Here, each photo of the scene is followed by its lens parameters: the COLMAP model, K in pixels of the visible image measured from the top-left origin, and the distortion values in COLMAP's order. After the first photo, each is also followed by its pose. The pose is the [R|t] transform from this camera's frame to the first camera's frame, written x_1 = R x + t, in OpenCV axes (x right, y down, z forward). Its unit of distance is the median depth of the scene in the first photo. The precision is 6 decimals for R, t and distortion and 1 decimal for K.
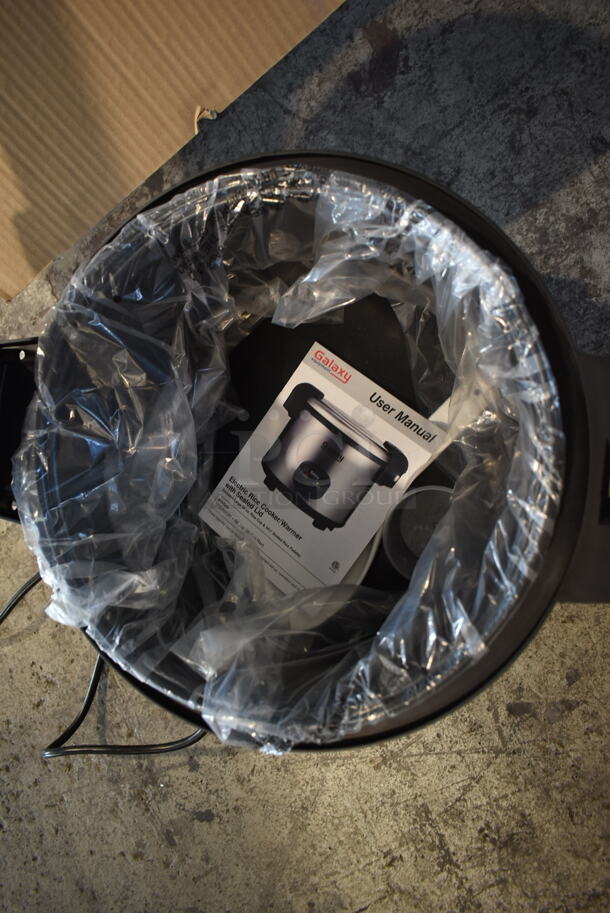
lens RADIAL K [[689.0, 0, 301.6], [0, 689.0, 452.6], [0, 0, 1]] dist [-0.022171, 0.013898]
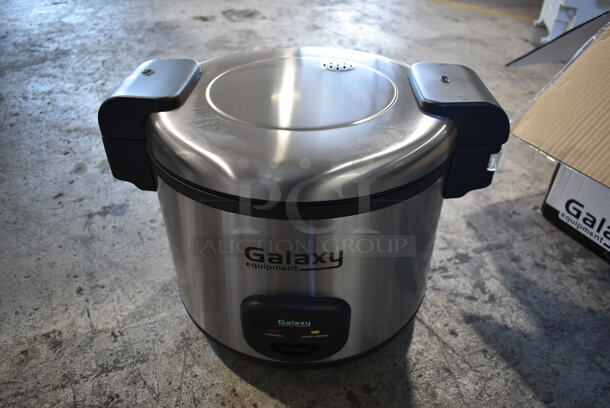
lens RADIAL K [[460.4, 0, 308.6], [0, 460.4, 204.0], [0, 0, 1]] dist [-0.022171, 0.013898]
pose [[-0.129661, 0.810046, -0.571851, 0.422073], [-0.991032, -0.087075, 0.101360, 0.141548], [0.032312, 0.579865, 0.814072, 0.100977]]
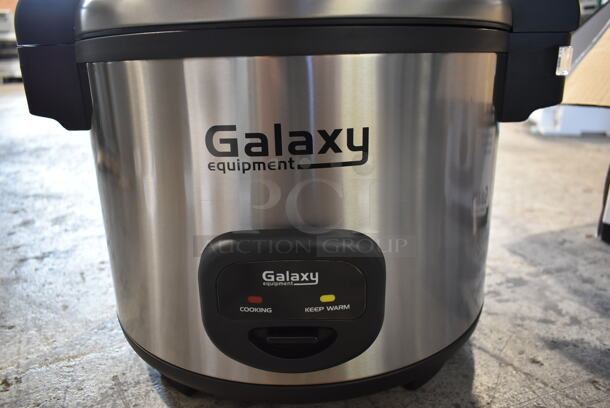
lens RADIAL K [[460.4, 0, 308.0], [0, 460.4, 202.8], [0, 0, 1]] dist [-0.022171, 0.013898]
pose [[-0.095226, 0.585273, -0.805225, 0.458724], [-0.994476, -0.020054, 0.103031, 0.164374], [0.044153, 0.810588, 0.583950, 0.513302]]
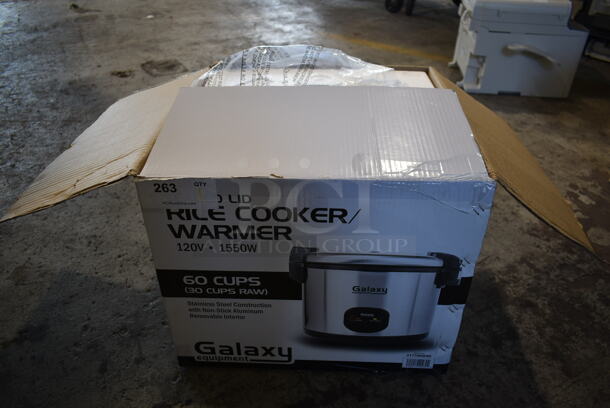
lens RADIAL K [[460.4, 0, 308.3], [0, 460.4, 206.4], [0, 0, 1]] dist [-0.022171, 0.013898]
pose [[0.012165, 0.802450, -0.596596, 0.207859], [-0.999688, -0.003267, -0.024779, 0.125301], [-0.021833, 0.596711, 0.802159, -0.029595]]
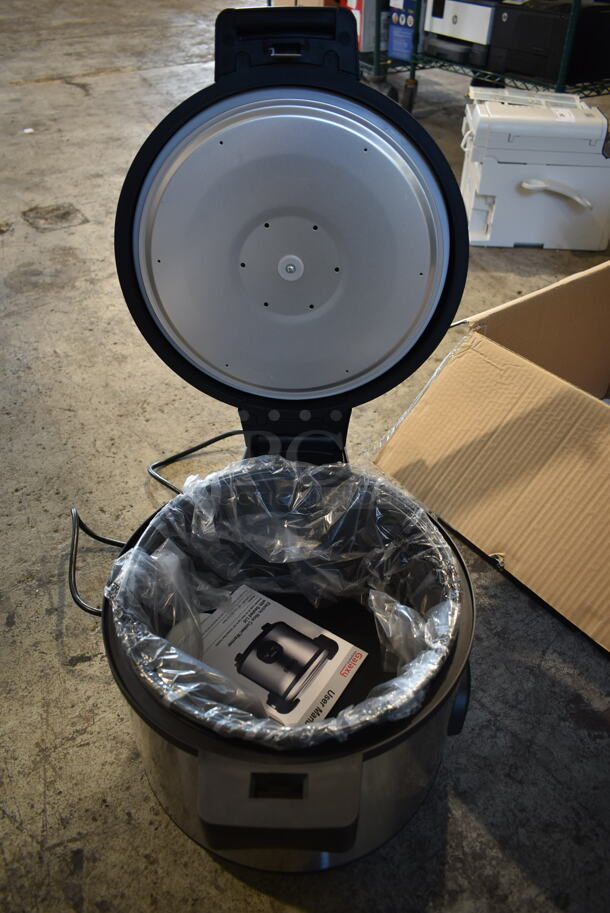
lens RADIAL K [[689.0, 0, 306.0], [0, 689.0, 460.2], [0, 0, 1]] dist [-0.022171, 0.013898]
pose [[0.053857, 0.860321, -0.506899, 0.342017], [-0.998214, 0.033239, -0.049644, 0.020172], [-0.025861, 0.508668, 0.860575, -0.361539]]
